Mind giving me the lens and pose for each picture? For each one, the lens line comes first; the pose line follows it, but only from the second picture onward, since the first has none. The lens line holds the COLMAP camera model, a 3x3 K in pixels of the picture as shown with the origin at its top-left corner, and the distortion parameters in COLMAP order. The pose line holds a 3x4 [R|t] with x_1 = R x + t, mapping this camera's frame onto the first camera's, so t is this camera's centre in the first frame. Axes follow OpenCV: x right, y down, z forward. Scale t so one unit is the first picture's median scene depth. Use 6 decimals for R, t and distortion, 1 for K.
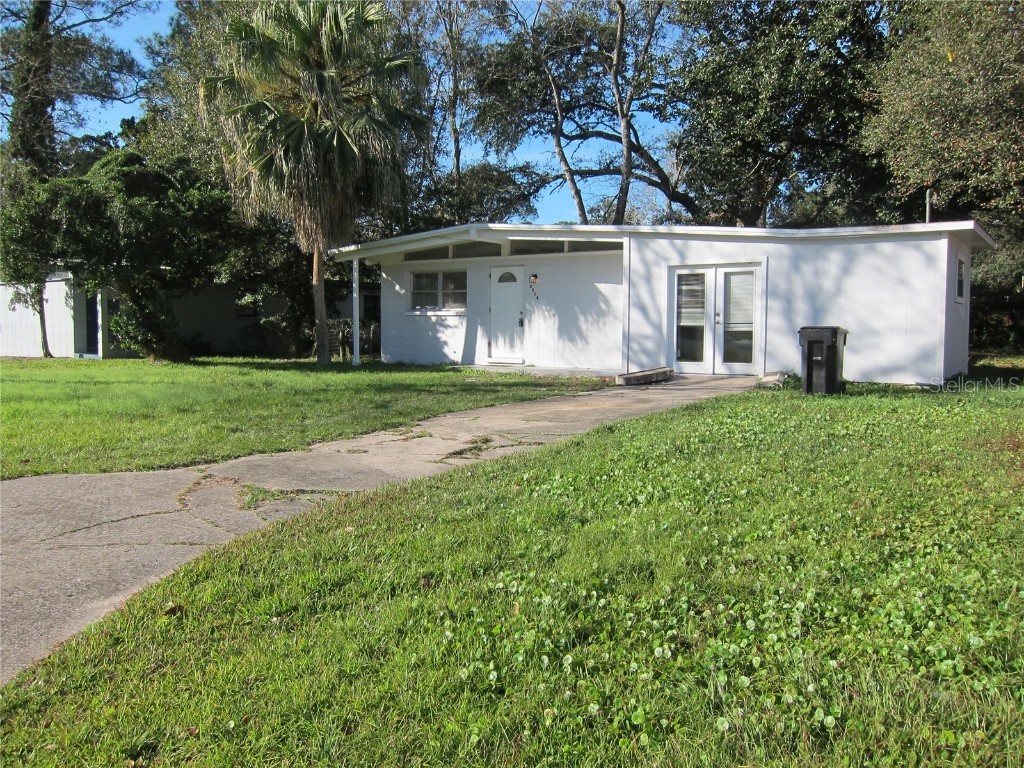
lens RADIAL K [[872.4, 0, 512.0], [0, 872.4, 384.0], [0, 0, 1]] dist [-0.037457, 0.008740]
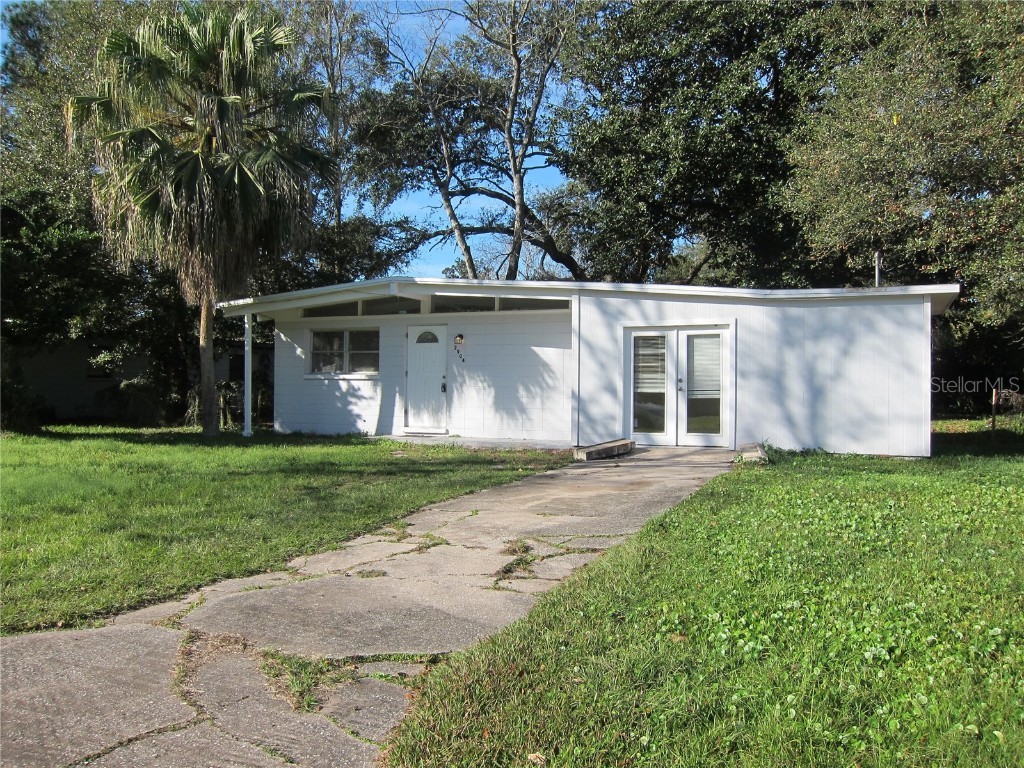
lens RADIAL K [[872.4, 0, 512.0], [0, 872.4, 384.0], [0, 0, 1]] dist [-0.037457, 0.008740]
pose [[0.982886, 0.003058, 0.184190, -0.083861], [0.009567, 0.997665, -0.067618, -0.012973], [-0.183967, 0.068222, 0.980562, 0.108410]]
